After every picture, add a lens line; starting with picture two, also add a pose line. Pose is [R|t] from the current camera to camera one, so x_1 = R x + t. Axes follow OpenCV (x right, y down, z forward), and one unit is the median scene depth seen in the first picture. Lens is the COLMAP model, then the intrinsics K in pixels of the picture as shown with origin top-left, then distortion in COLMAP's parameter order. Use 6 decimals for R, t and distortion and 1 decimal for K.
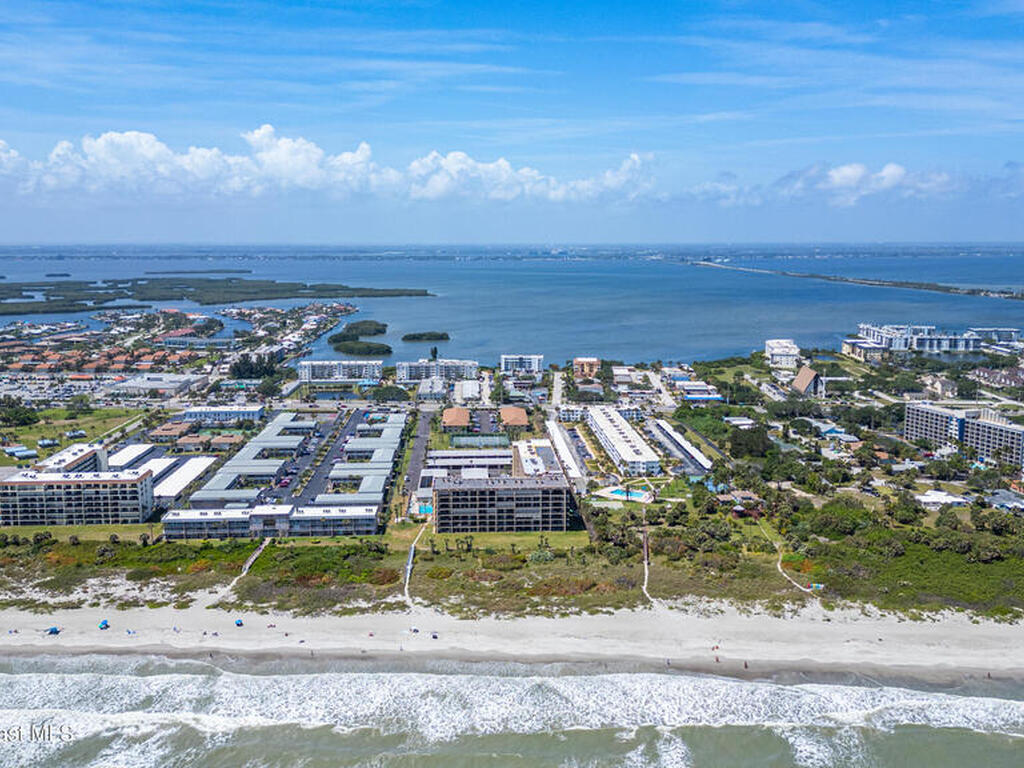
lens RADIAL K [[944.8, 0, 512.0], [0, 944.8, 384.0], [0, 0, 1]] dist [0.115310, -0.195964]
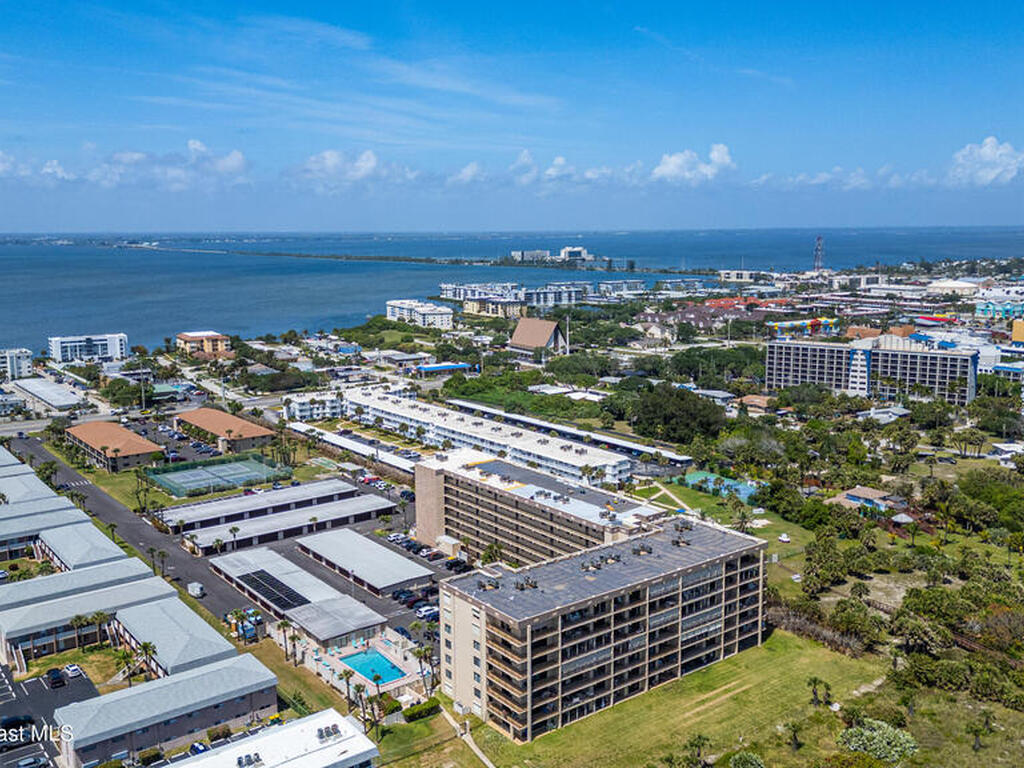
lens RADIAL K [[944.8, 0, 512.0], [0, 944.8, 384.0], [0, 0, 1]] dist [0.115310, -0.195964]
pose [[0.822096, -0.098604, 0.560746, -0.201476], [0.093441, 0.994901, 0.037957, 0.007009], [-0.561629, 0.021192, 0.827118, 0.519563]]
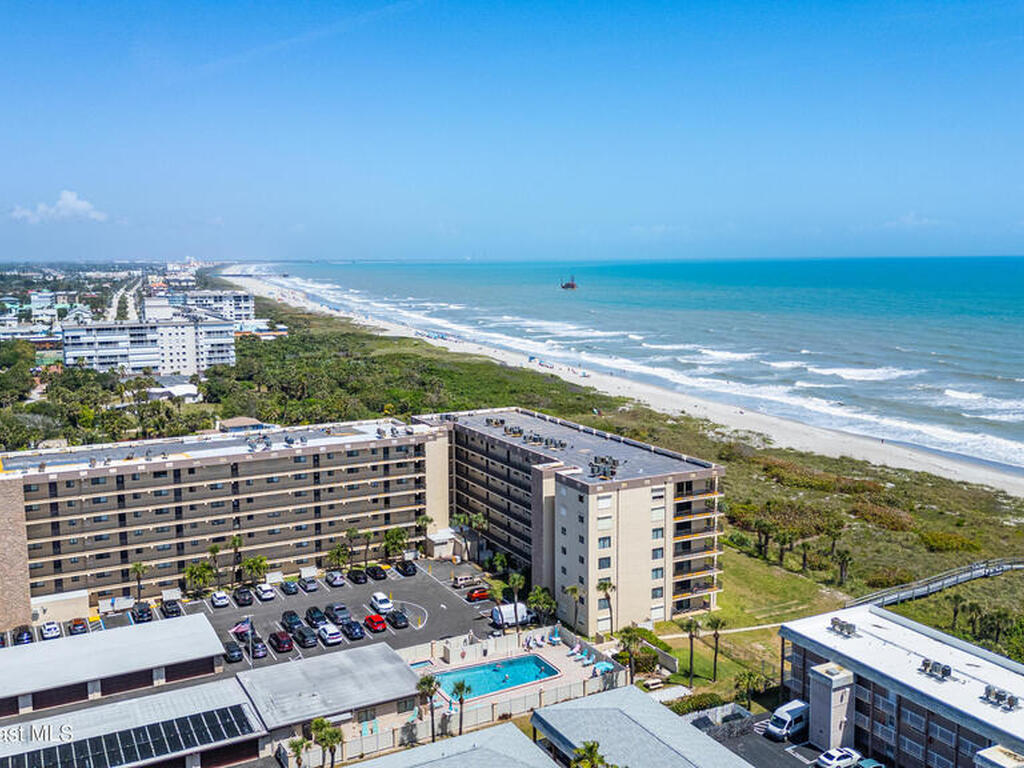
lens RADIAL K [[944.8, 0, 512.0], [0, 944.8, 384.0], [0, 0, 1]] dist [0.115310, -0.195964]
pose [[-0.422071, -0.118825, 0.898742, -0.245300], [0.142573, 0.970336, 0.195246, 0.009053], [-0.895282, 0.210544, -0.392609, 0.866176]]
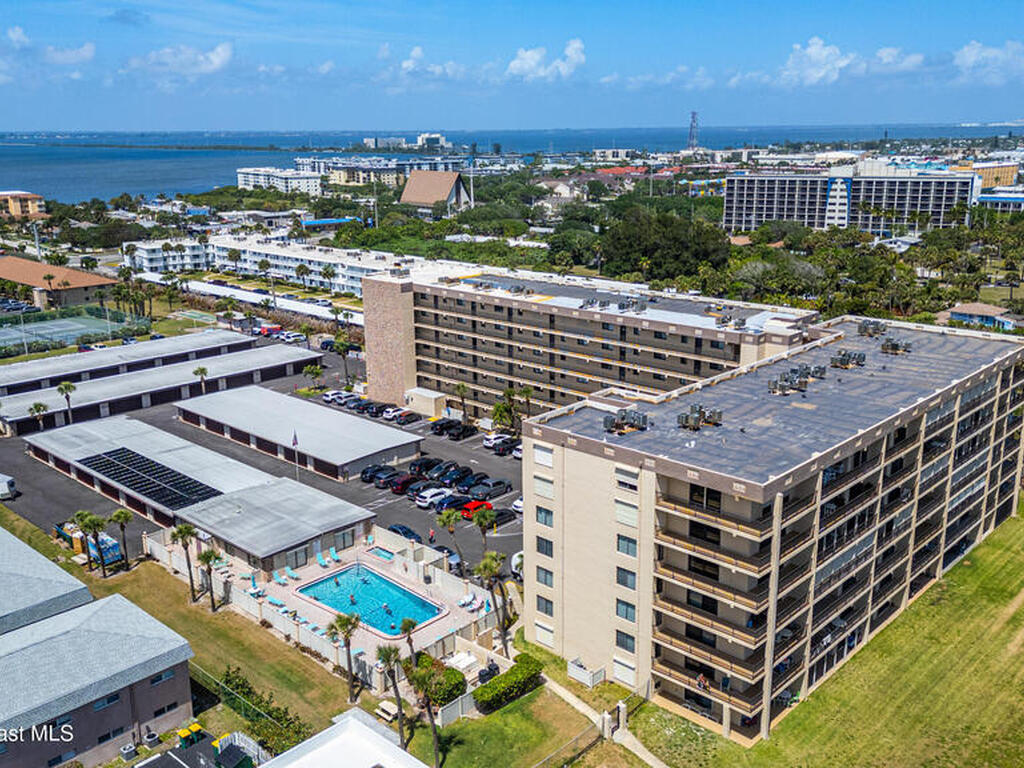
lens RADIAL K [[944.8, 0, 512.0], [0, 944.8, 384.0], [0, 0, 1]] dist [0.115310, -0.195964]
pose [[0.720904, -0.186116, 0.667576, -0.156790], [0.113410, 0.981961, 0.151296, 0.048673], [-0.683693, -0.033360, 0.729007, 0.671495]]
